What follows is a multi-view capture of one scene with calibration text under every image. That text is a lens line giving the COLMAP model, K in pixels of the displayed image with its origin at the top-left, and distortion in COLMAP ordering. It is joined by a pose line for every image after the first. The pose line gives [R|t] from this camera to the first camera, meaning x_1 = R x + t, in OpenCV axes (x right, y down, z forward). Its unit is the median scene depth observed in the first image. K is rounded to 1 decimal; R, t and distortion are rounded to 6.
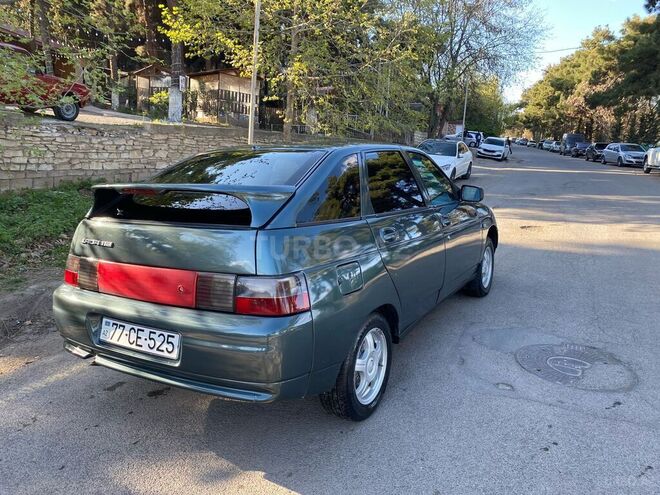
lens RADIAL K [[492.0, 0, 325.4], [0, 492.0, 243.1], [0, 0, 1]] dist [0.005156, 0.004228]
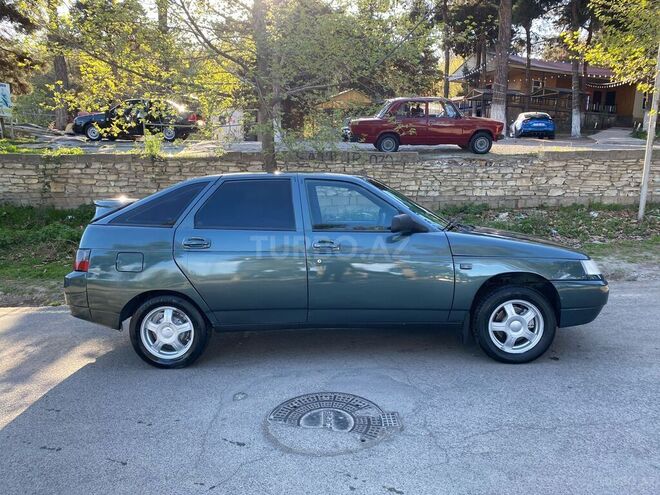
lens RADIAL K [[490.1, 0, 338.9], [0, 490.1, 247.1], [0, 0, 1]] dist [0.010499, -0.005839]
pose [[0.506229, 0.098509, -0.856754, 0.376850], [-0.137781, 0.989932, 0.032411, -0.026251], [0.851322, 0.101638, 0.514705, 0.167104]]
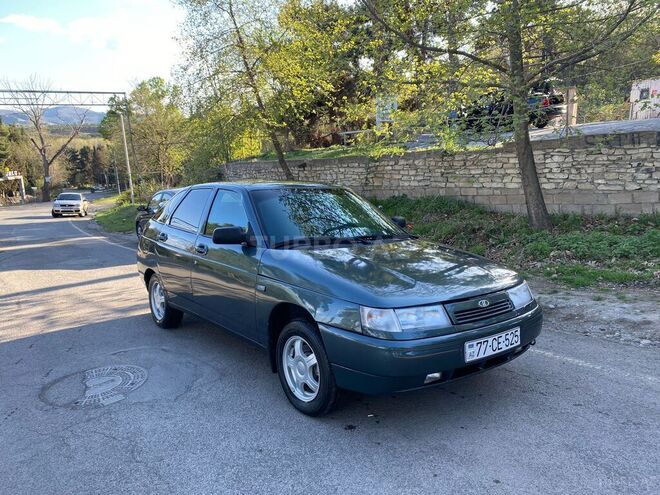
lens RADIAL K [[494.3, 0, 330.0], [0, 494.3, 247.5], [0, 0, 1]] dist [0.010980, -0.003601]
pose [[-0.350299, 0.130878, -0.927449, 0.403116], [-0.138395, 0.972088, 0.189449, -0.102360], [0.926357, 0.194718, -0.322409, 0.549500]]
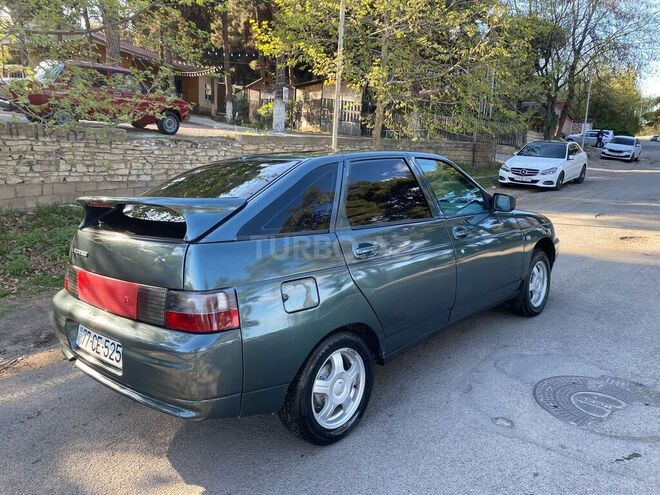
lens RADIAL K [[491.0, 0, 328.4], [0, 491.0, 250.4], [0, 0, 1]] dist [0.010861, -0.005873]
pose [[0.976317, 0.017275, -0.215655, 0.067548], [-0.016653, 0.999850, 0.004701, -0.004366], [0.215704, -0.000998, 0.976458, 0.019649]]
